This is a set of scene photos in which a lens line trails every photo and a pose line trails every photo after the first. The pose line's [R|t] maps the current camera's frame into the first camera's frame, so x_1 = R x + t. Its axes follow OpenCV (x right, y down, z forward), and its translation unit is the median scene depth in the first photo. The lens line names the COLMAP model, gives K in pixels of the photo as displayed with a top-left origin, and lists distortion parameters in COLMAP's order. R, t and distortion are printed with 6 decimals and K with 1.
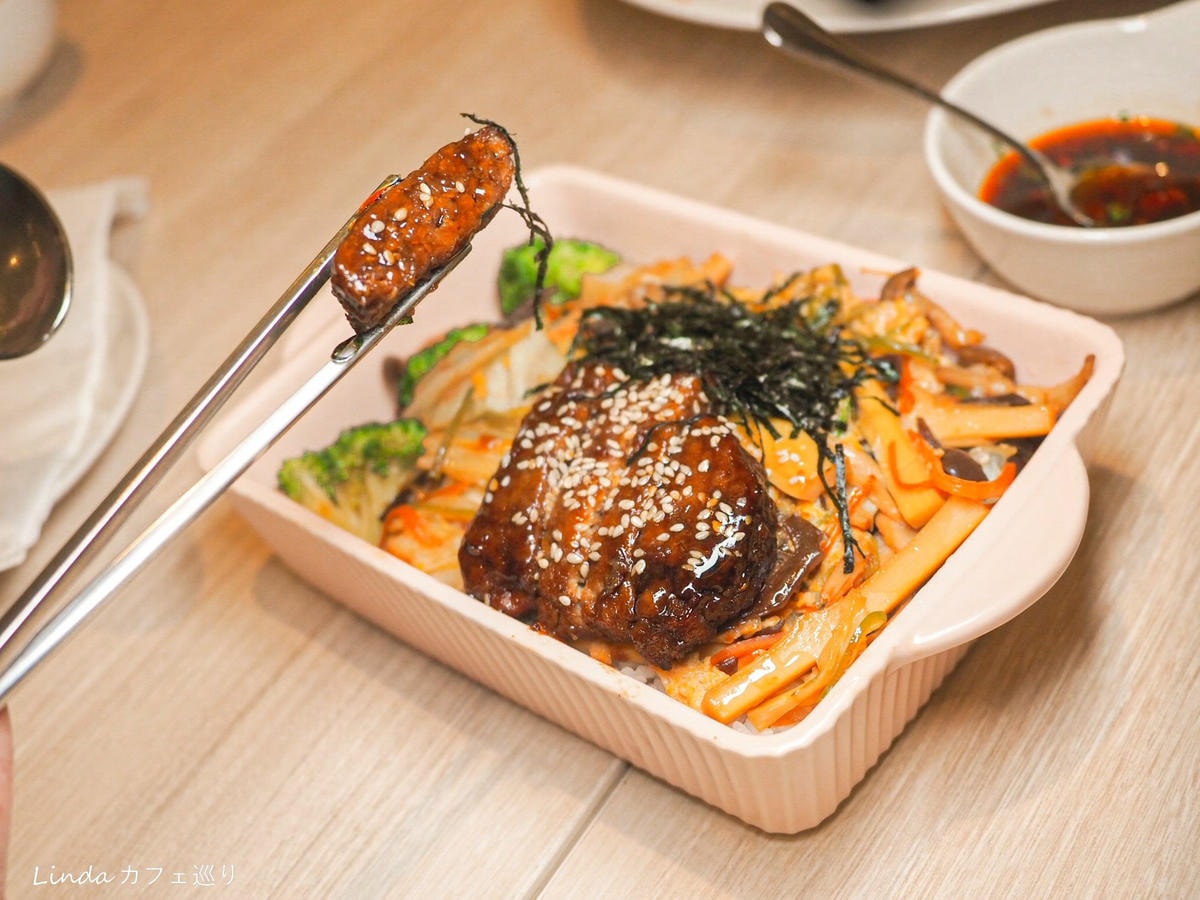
lens RADIAL K [[1722.5, 0, 600.0], [0, 1722.5, 450.0], [0, 0, 1]] dist [-0.044682, -0.025875]
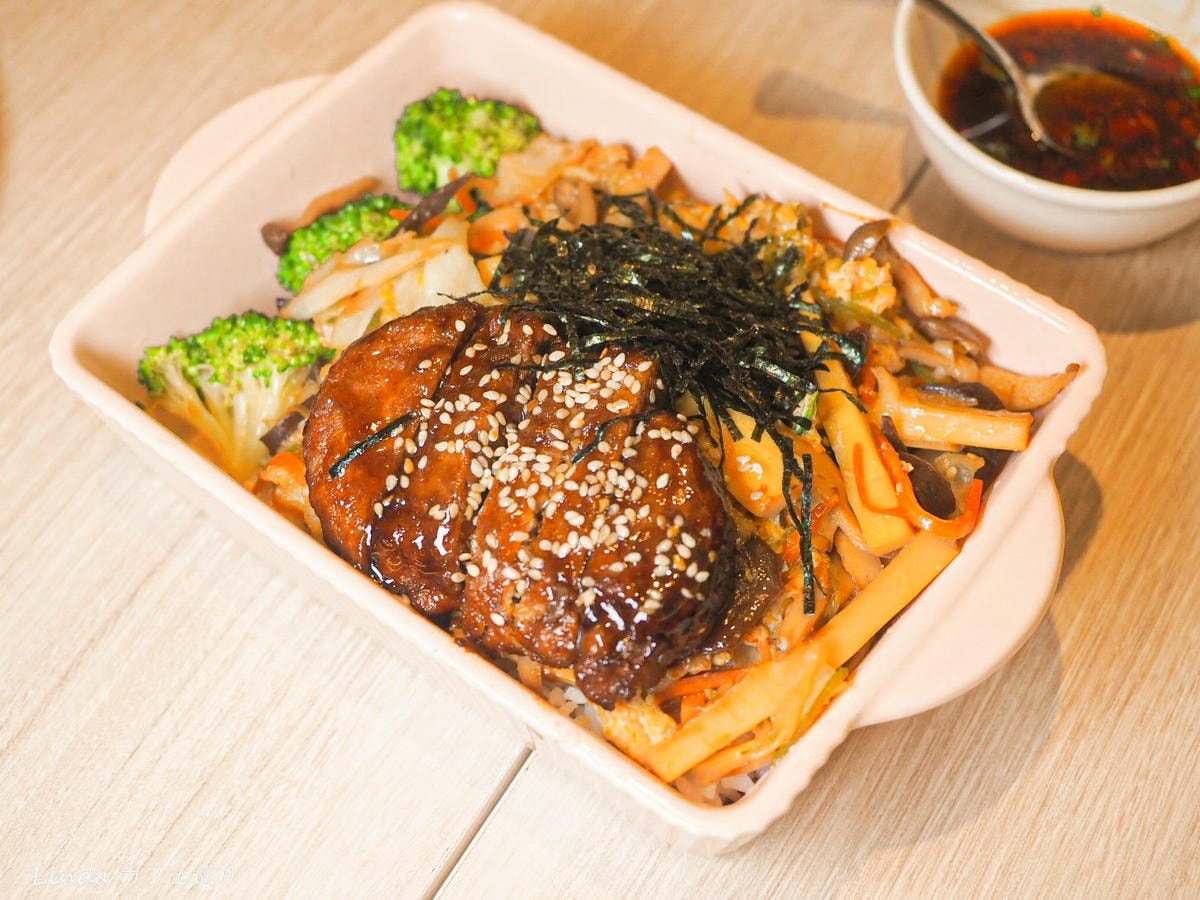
lens RADIAL K [[1722.5, 0, 600.0], [0, 1722.5, 450.0], [0, 0, 1]] dist [-0.044682, -0.025875]
pose [[0.984776, 0.065934, 0.160839, -0.114326], [-0.101834, 0.968698, 0.226394, -0.201185], [-0.140878, -0.239326, 0.960665, 0.146882]]
